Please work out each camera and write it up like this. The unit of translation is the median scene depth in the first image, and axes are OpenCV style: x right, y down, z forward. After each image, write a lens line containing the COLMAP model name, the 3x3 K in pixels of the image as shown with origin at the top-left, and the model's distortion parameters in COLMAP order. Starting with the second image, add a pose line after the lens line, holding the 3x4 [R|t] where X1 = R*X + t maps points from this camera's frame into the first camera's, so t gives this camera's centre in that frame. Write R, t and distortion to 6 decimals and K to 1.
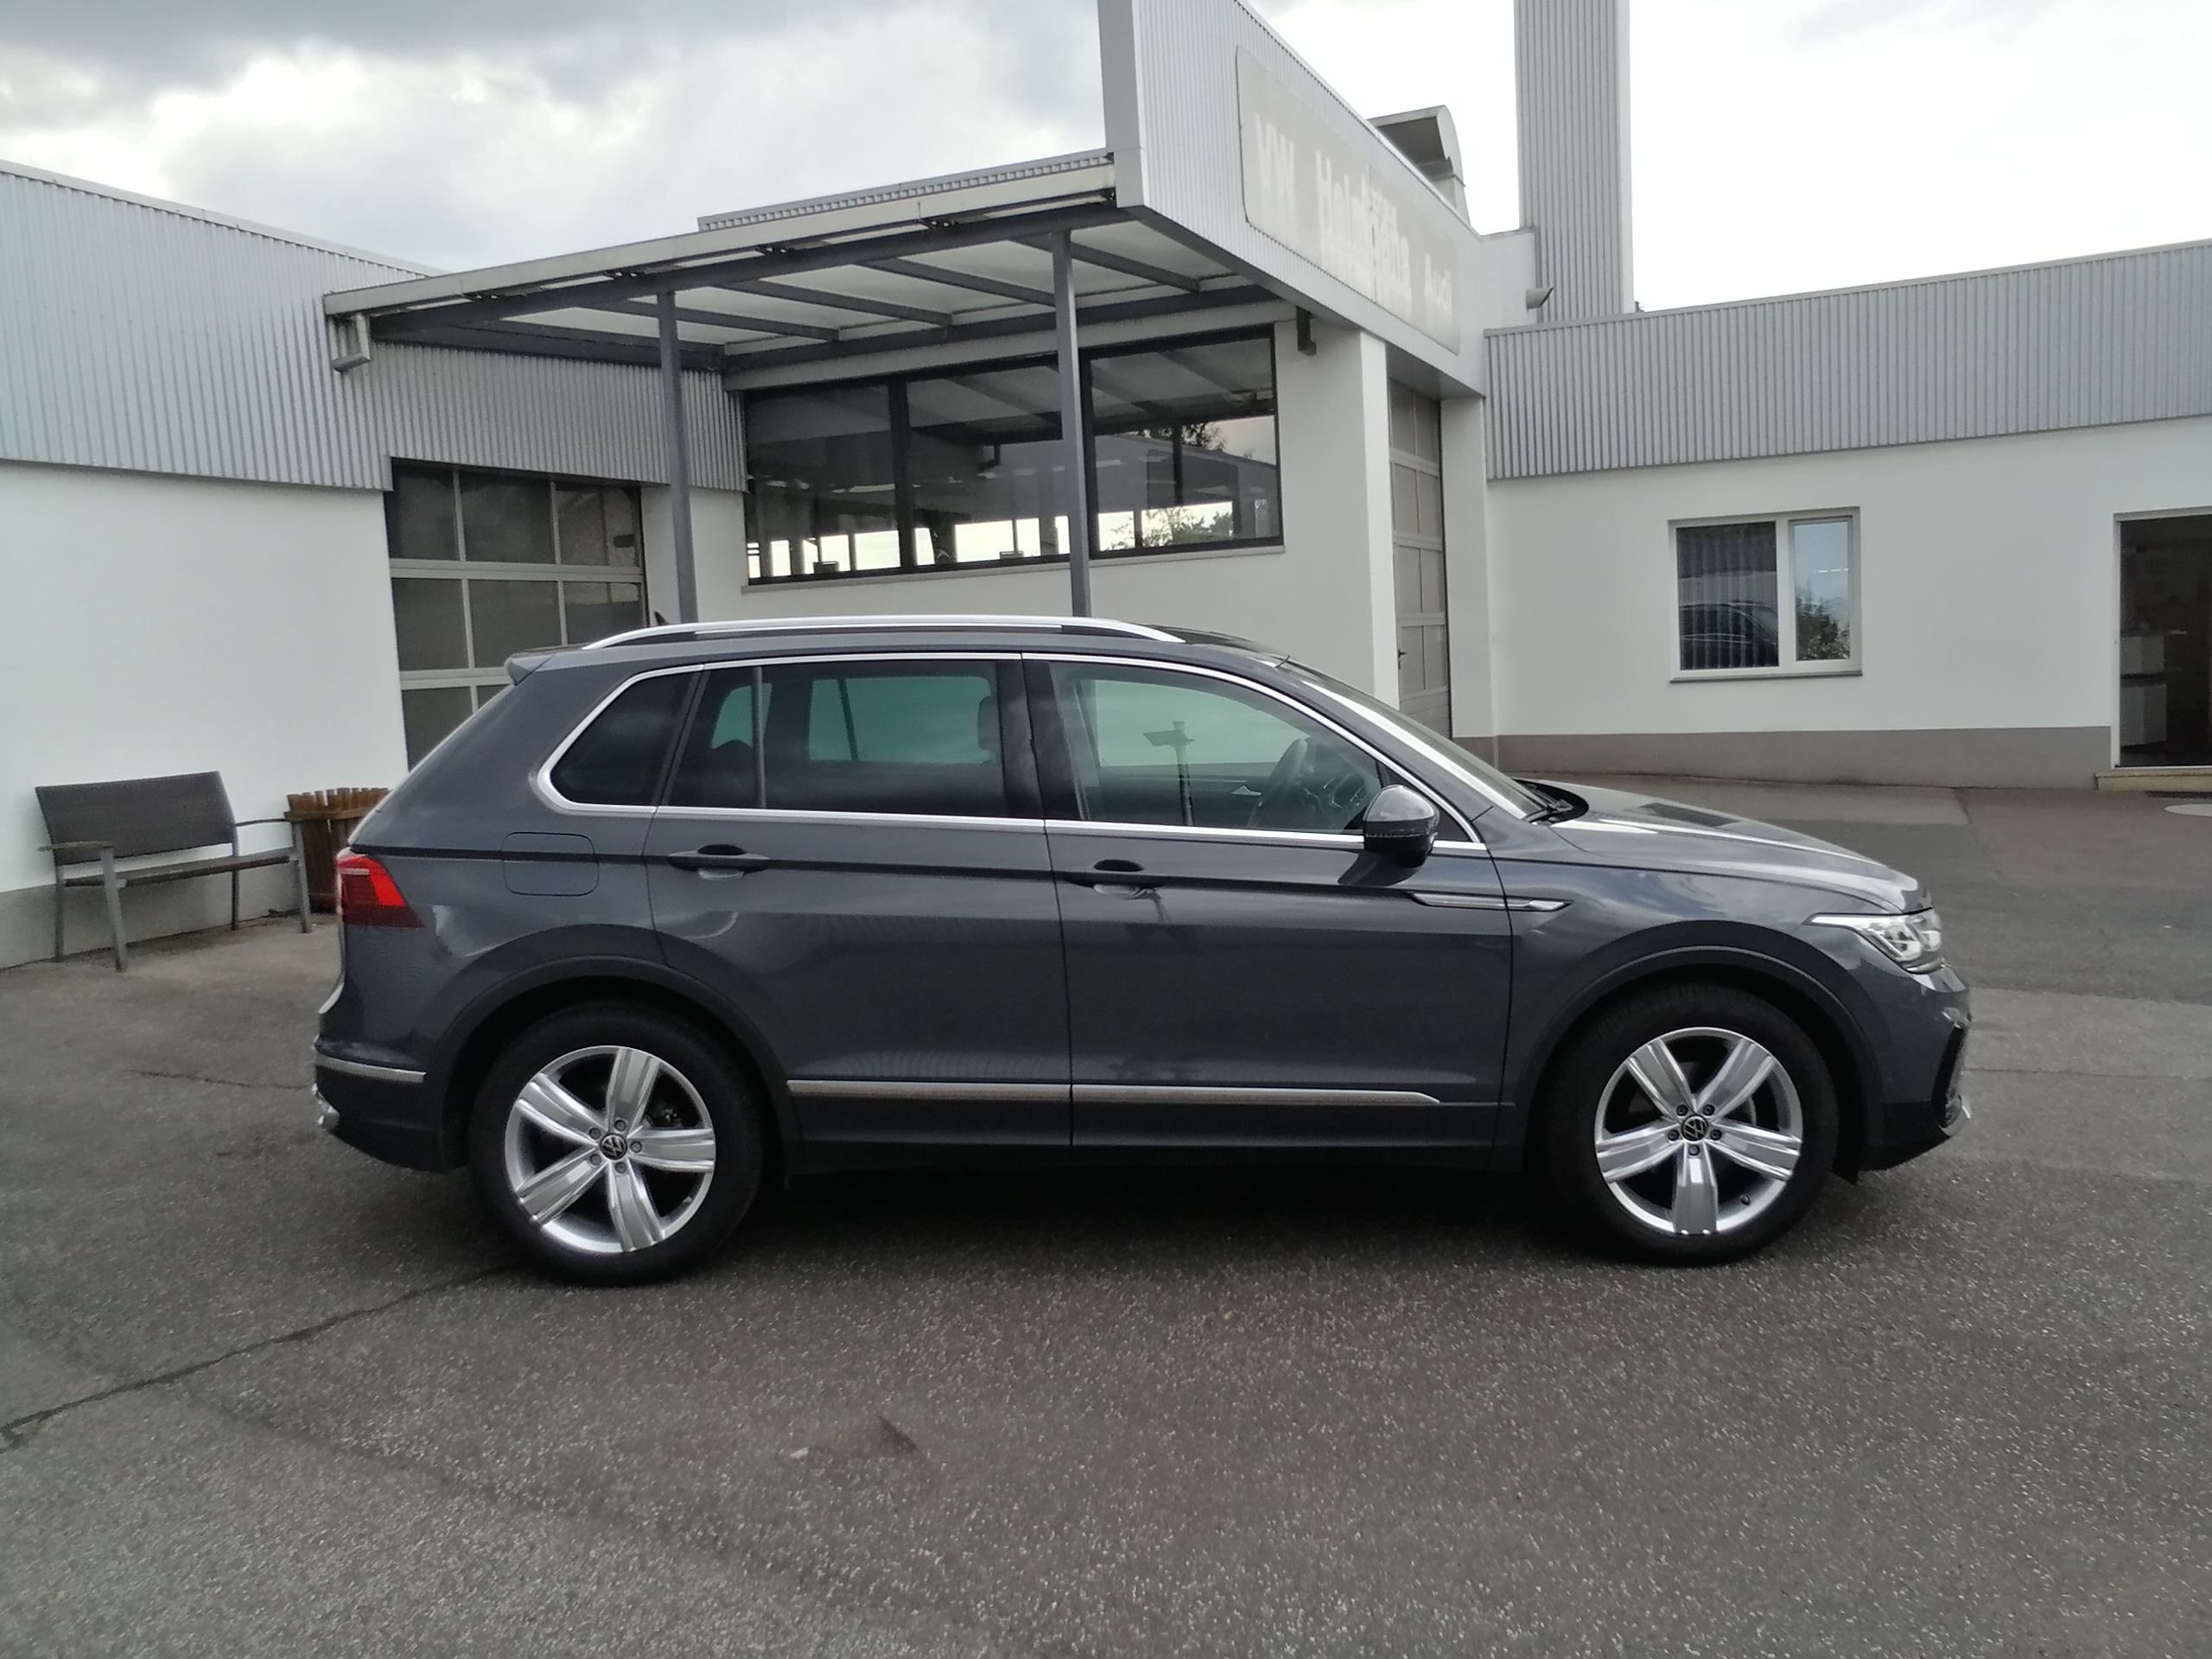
lens RADIAL K [[1764.1, 0, 1133.8], [0, 1764.1, 831.3], [0, 0, 1]] dist [-0.058458, 0.146770]
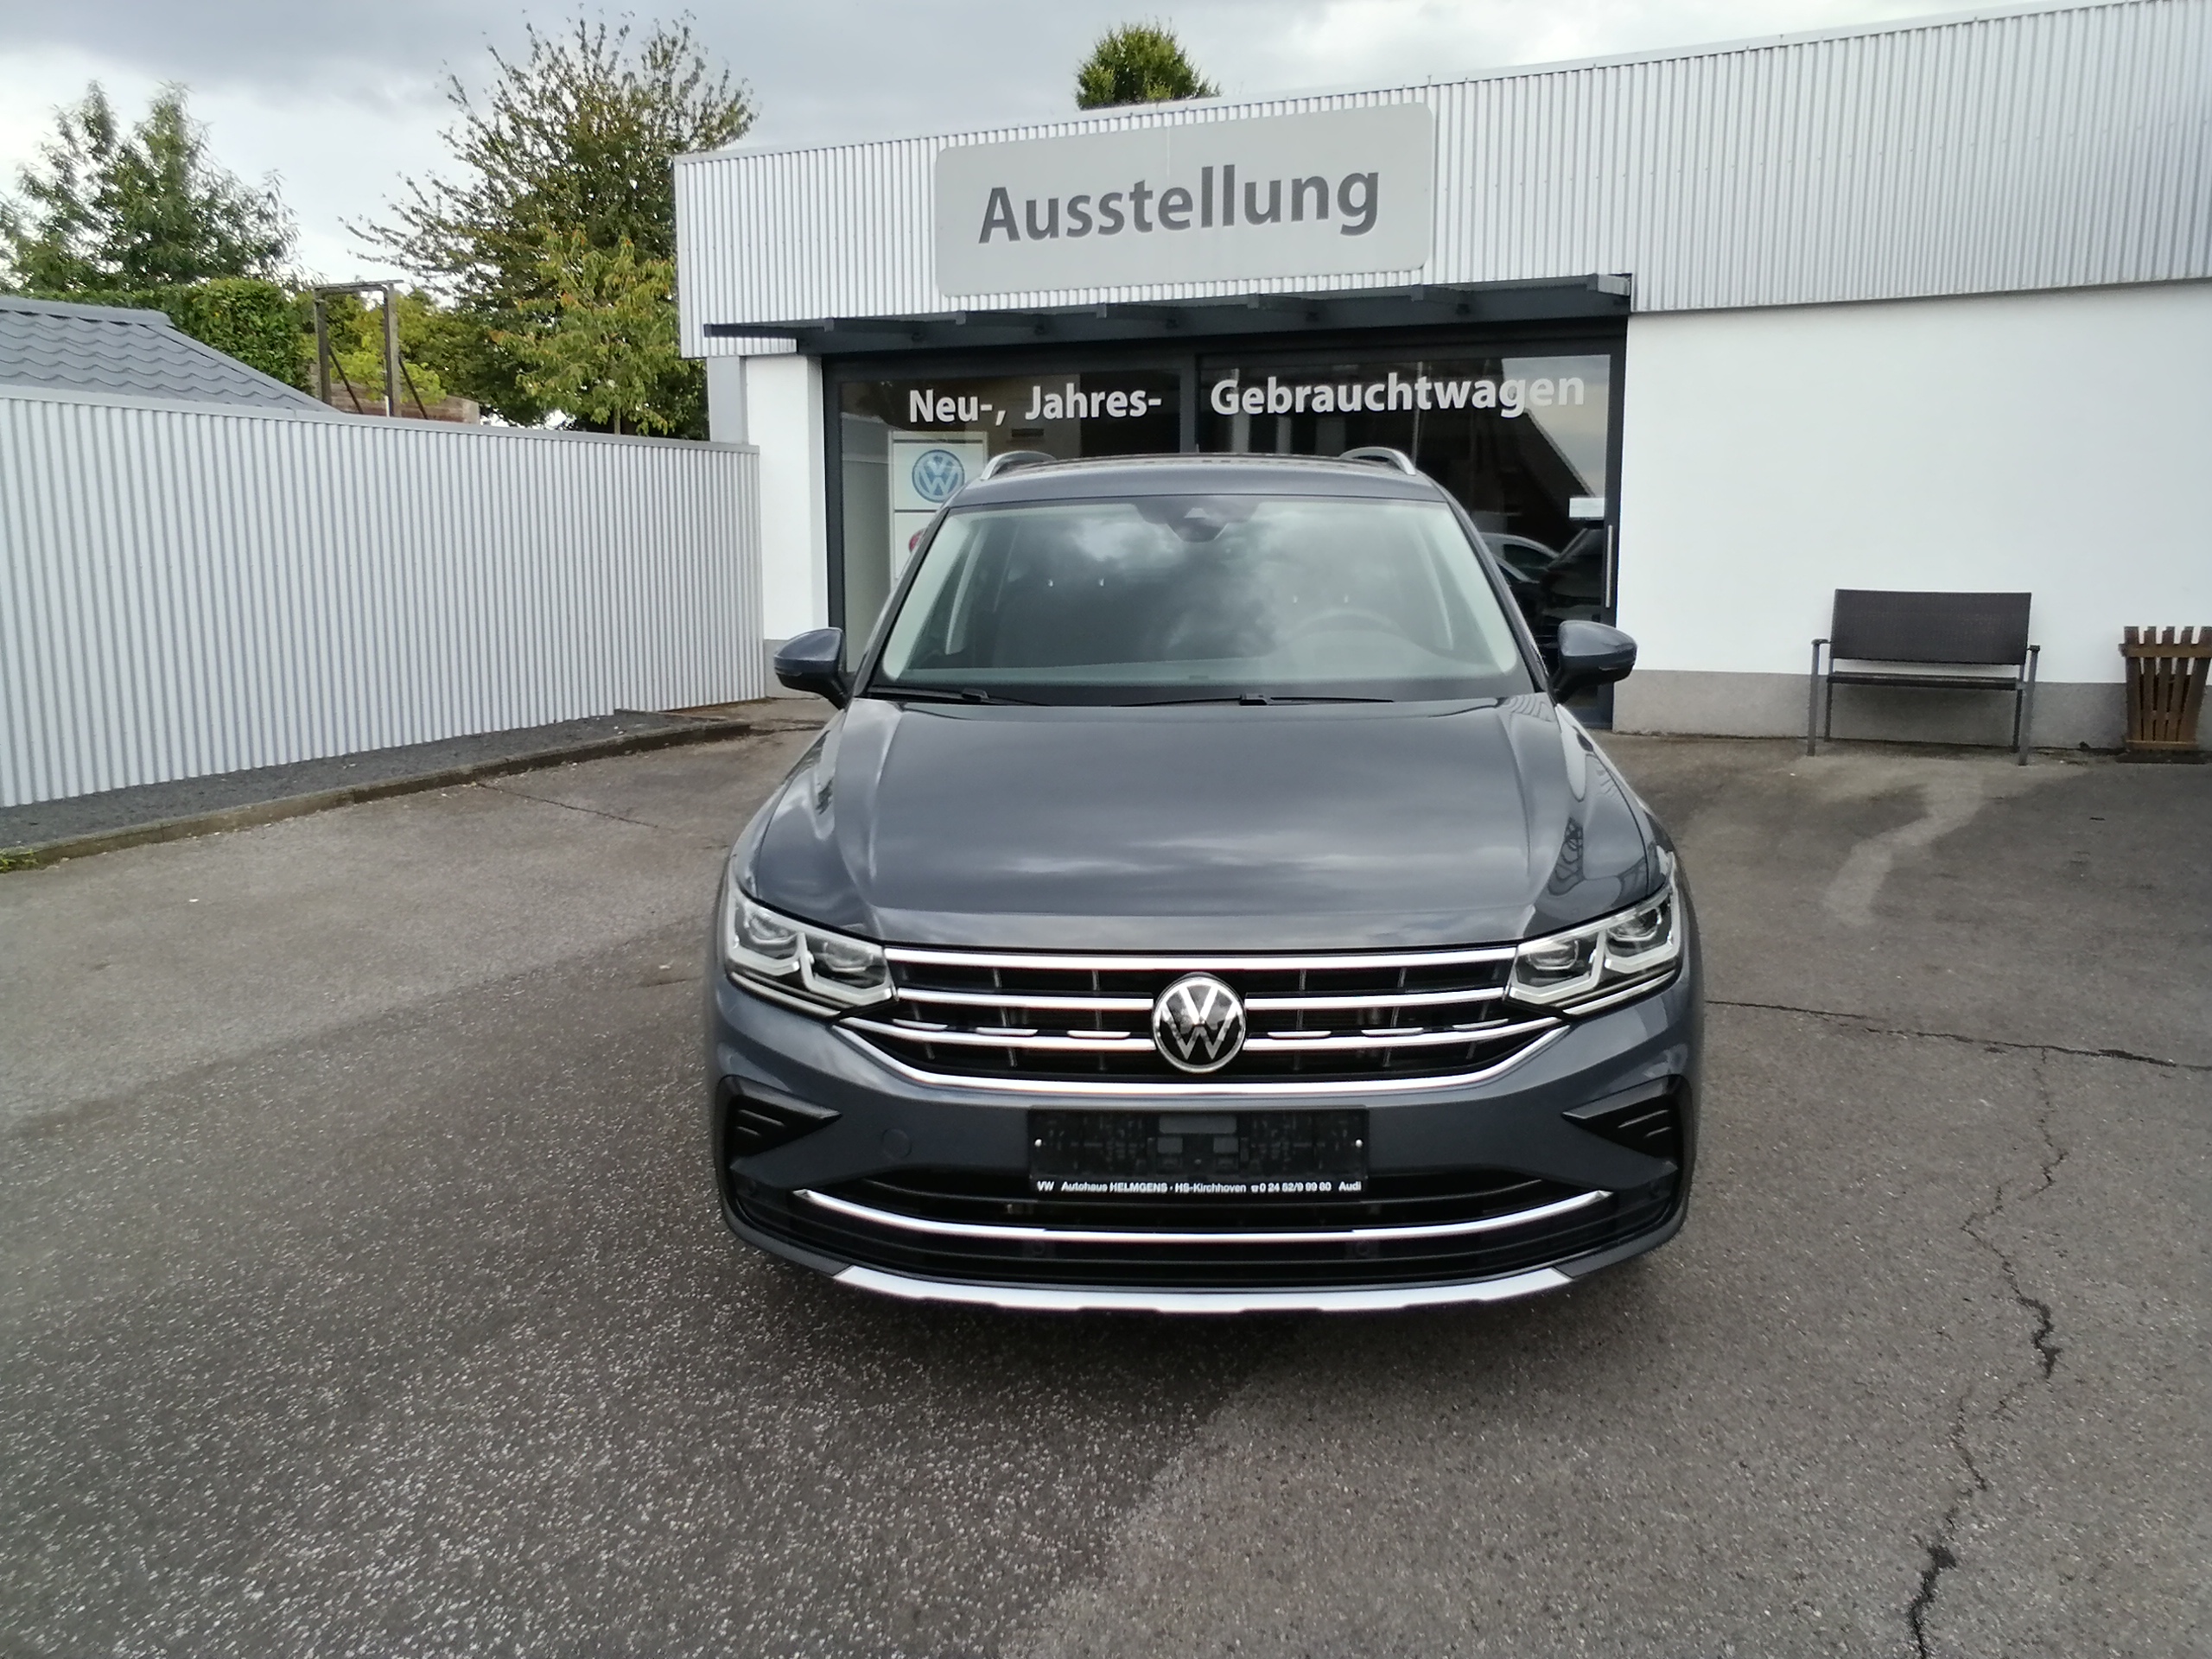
lens RADIAL K [[1764.1, 0, 1133.8], [0, 1764.1, 831.3], [0, 0, 1]] dist [-0.058458, 0.146770]
pose [[-0.044025, 0.215083, -0.975603, 1.131510], [-0.106715, 0.969950, 0.218653, -0.149017], [0.993315, 0.113737, -0.019749, 1.190471]]
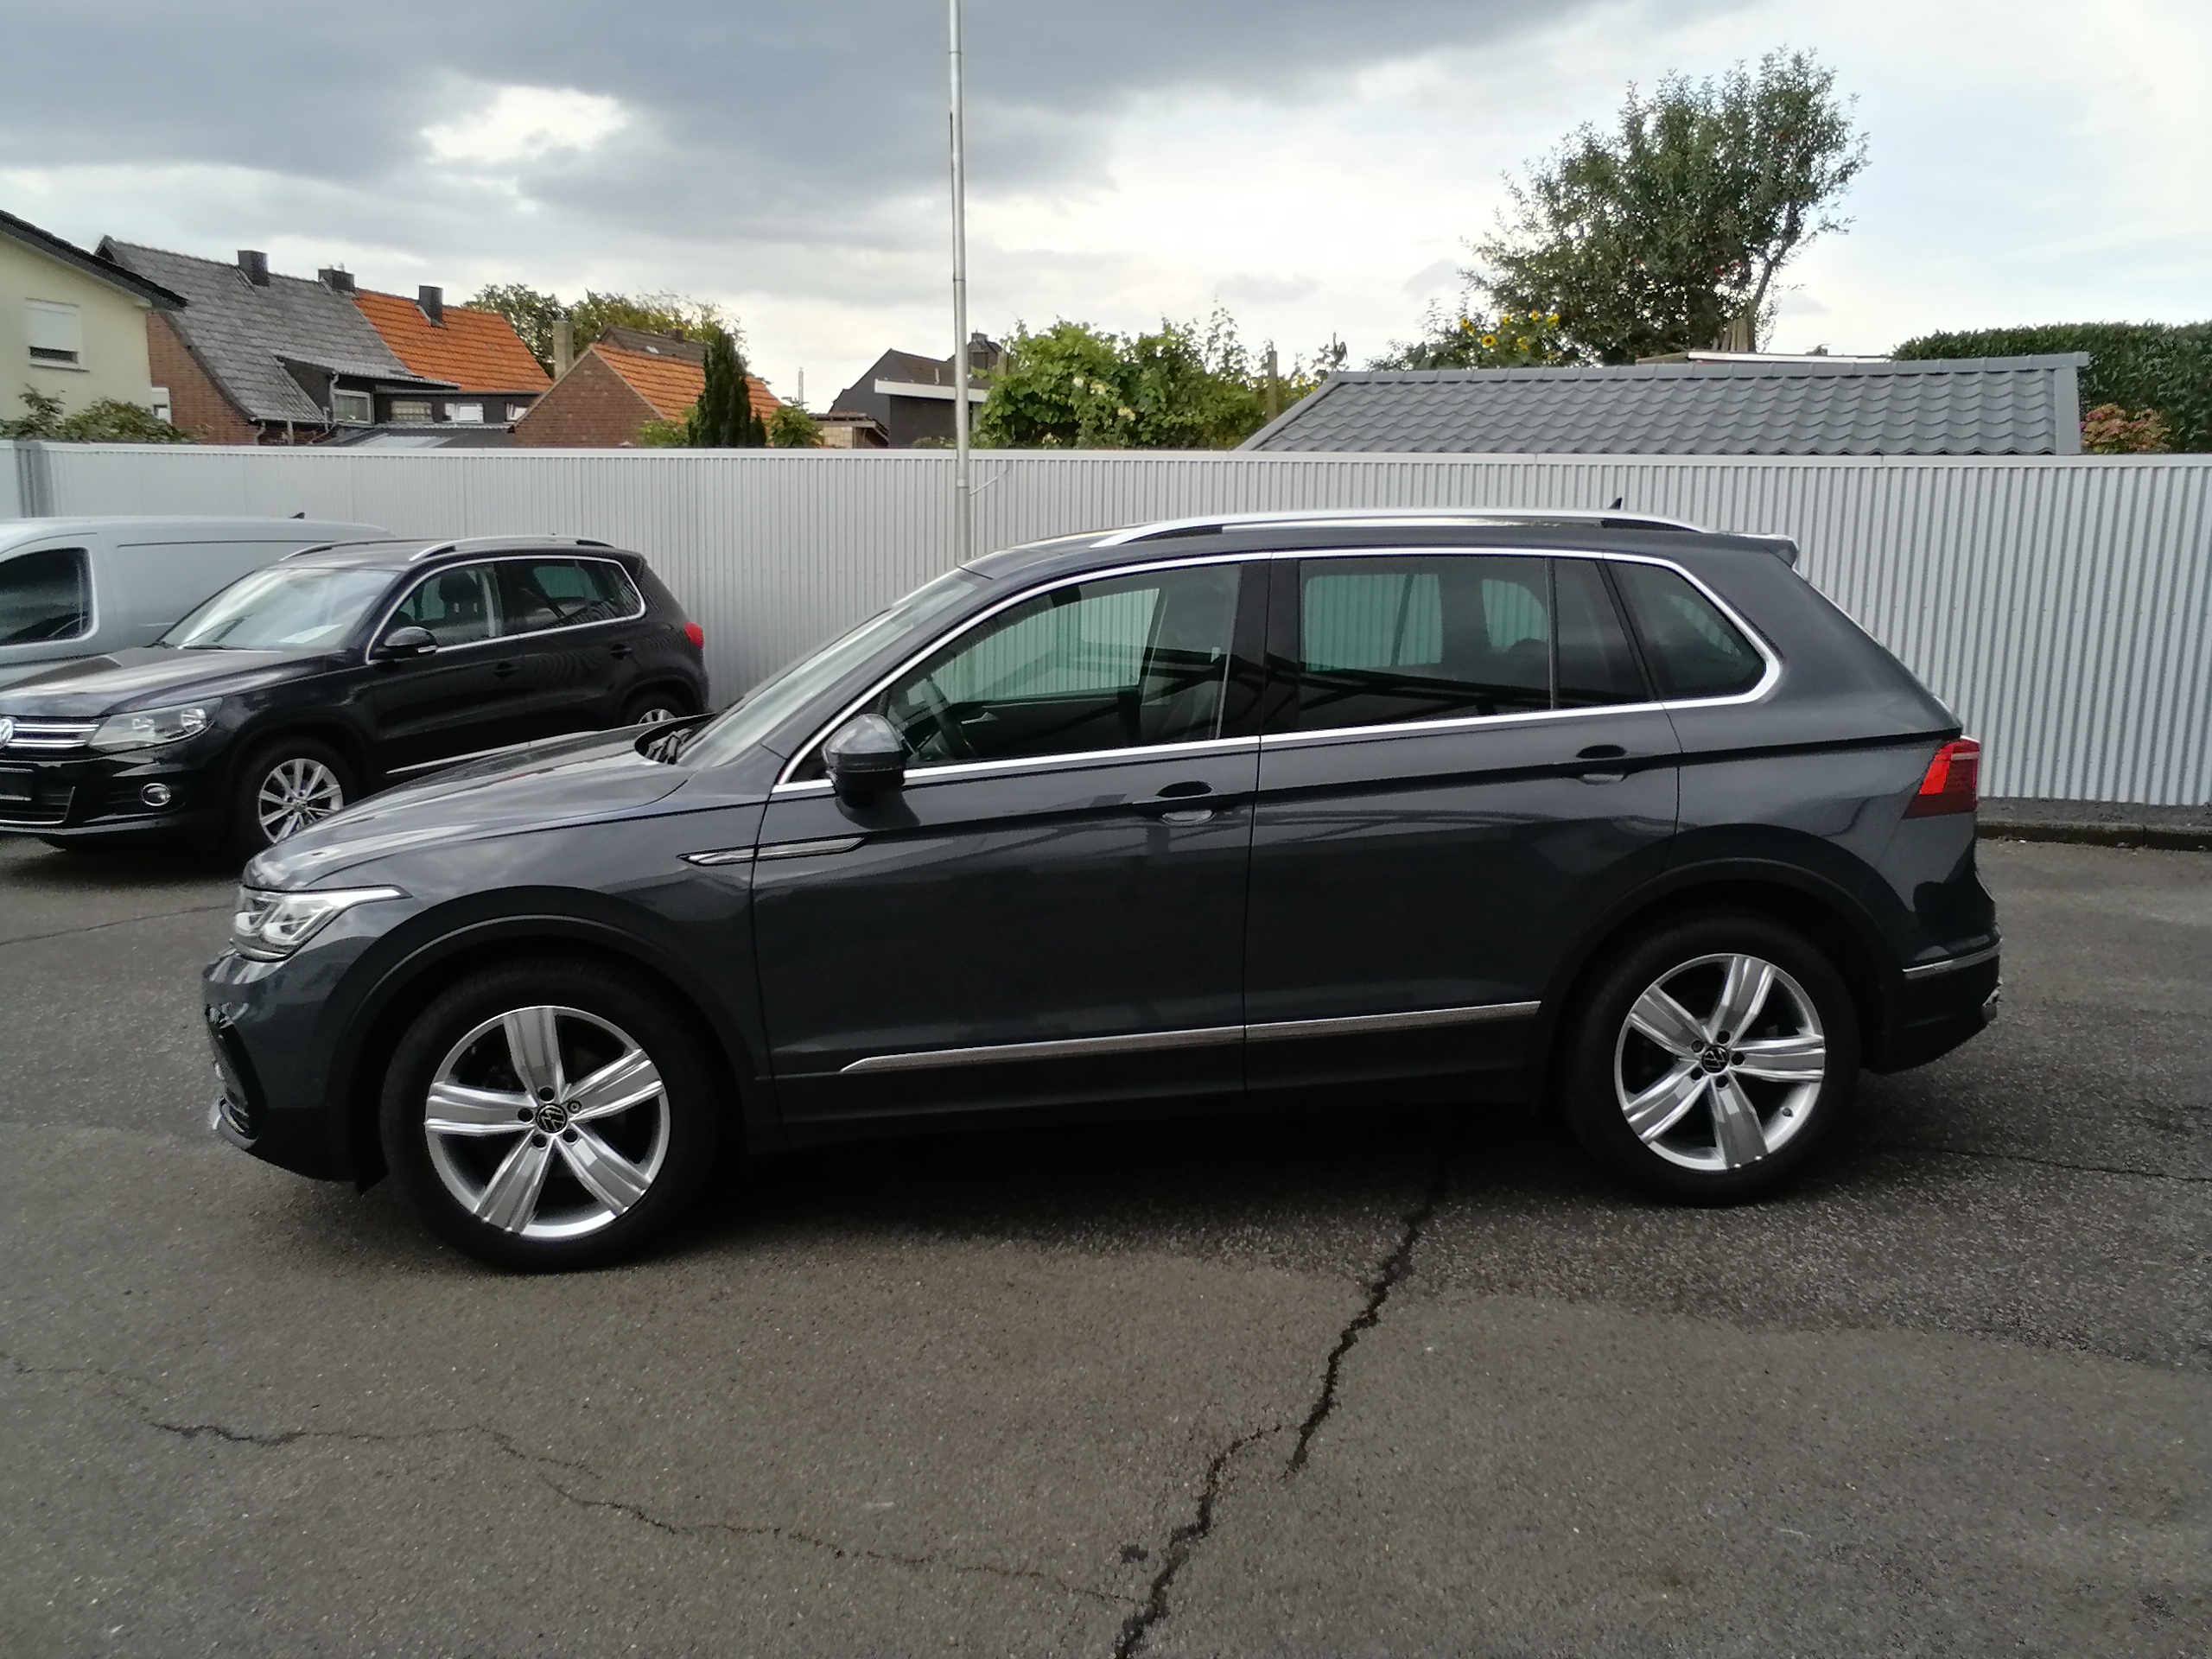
lens RADIAL K [[1764.1, 0, 1133.8], [0, 1764.1, 831.3], [0, 0, 1]] dist [-0.058458, 0.146770]
pose [[-0.995086, 0.050364, -0.085245, 0.094466], [0.024754, 0.960170, 0.278319, -0.258692], [0.095867, 0.274841, -0.956698, 2.264402]]
